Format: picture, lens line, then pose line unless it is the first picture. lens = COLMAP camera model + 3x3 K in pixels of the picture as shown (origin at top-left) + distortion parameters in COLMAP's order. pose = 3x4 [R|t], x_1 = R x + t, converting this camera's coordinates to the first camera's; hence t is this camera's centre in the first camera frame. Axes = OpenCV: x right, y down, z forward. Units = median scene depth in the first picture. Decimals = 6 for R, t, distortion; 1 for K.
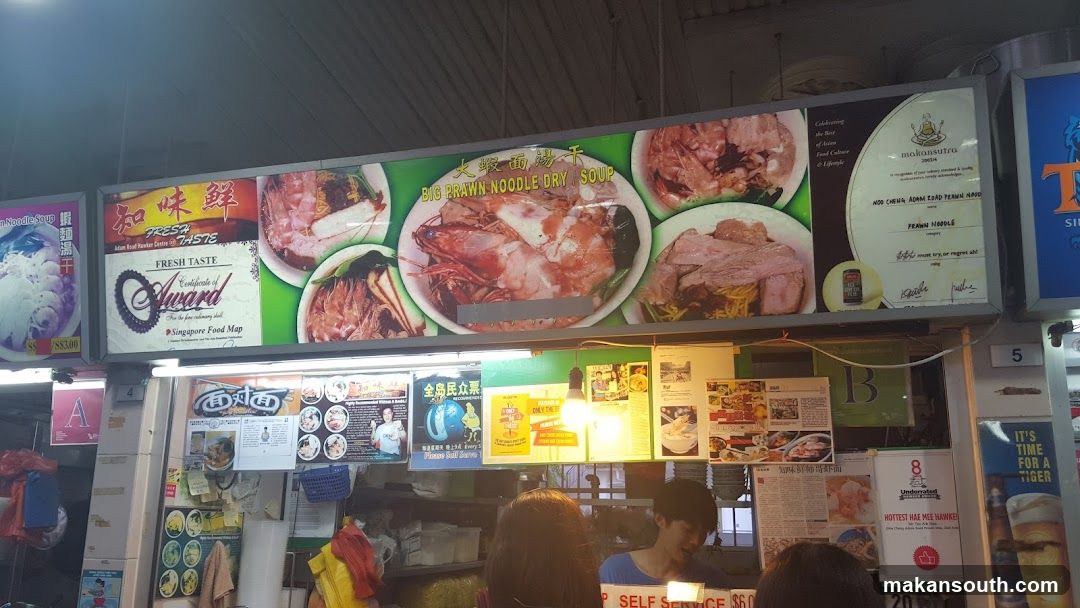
lens RADIAL K [[844.9, 0, 548.4], [0, 844.9, 311.4], [0, 0, 1]] dist [0.085316, -0.066788]
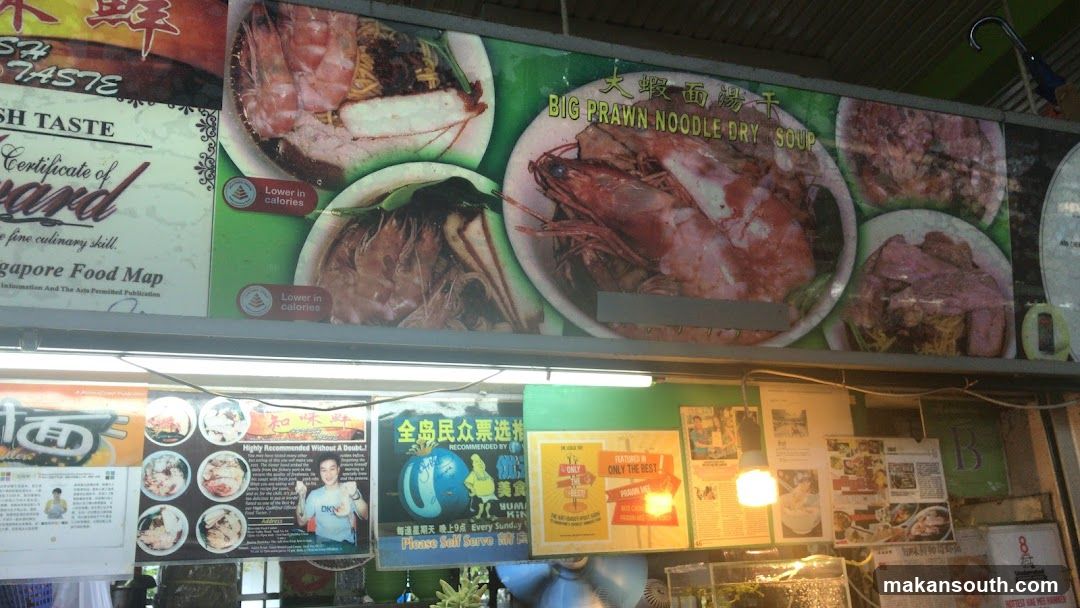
lens RADIAL K [[909.0, 0, 534.5], [0, 909.0, 303.6], [0, 0, 1]] dist [0.009421, -0.011311]
pose [[0.798569, 0.139713, 0.585464, -0.528865], [-0.084316, 0.989063, -0.121020, 0.085292], [-0.595969, 0.047279, 0.801615, 0.496139]]
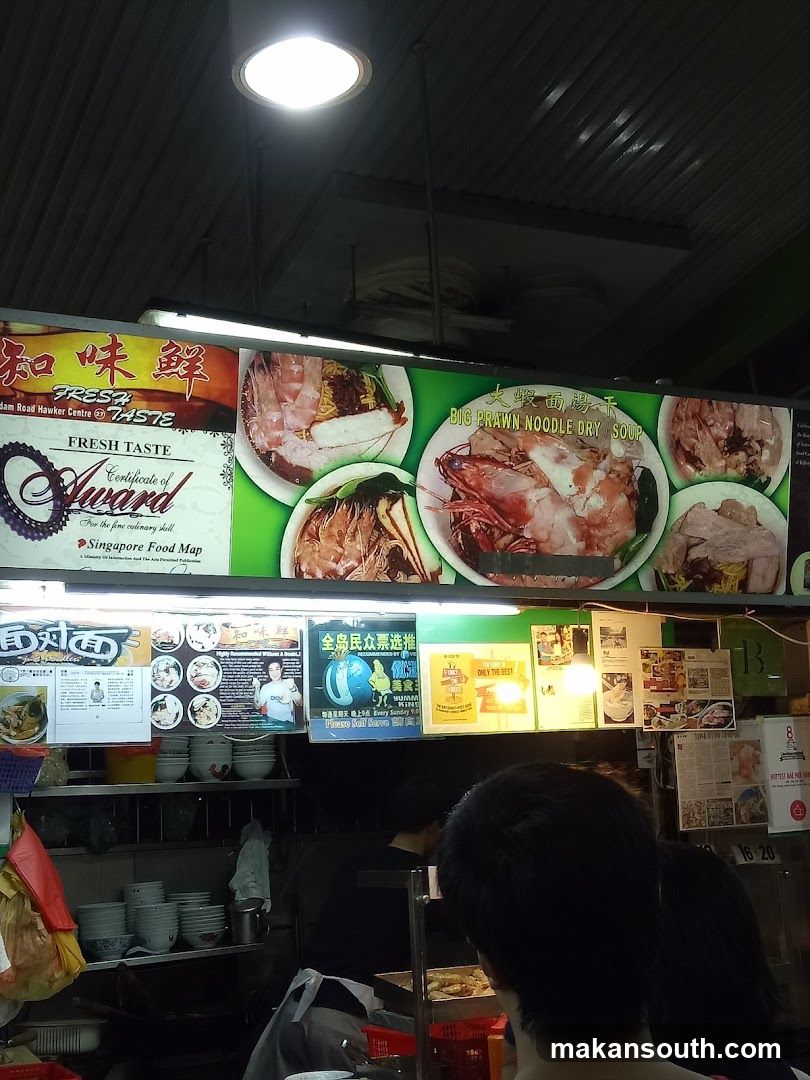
lens RADIAL K [[1223.5, 0, 373.7], [0, 1223.5, 535.7], [0, 0, 1]] dist [0.018110, 0.000000]
pose [[0.761175, 0.096010, 0.641400, -0.992953], [-0.109295, 0.993827, -0.019059, 0.012733], [-0.639271, -0.055595, 0.766970, 0.109271]]
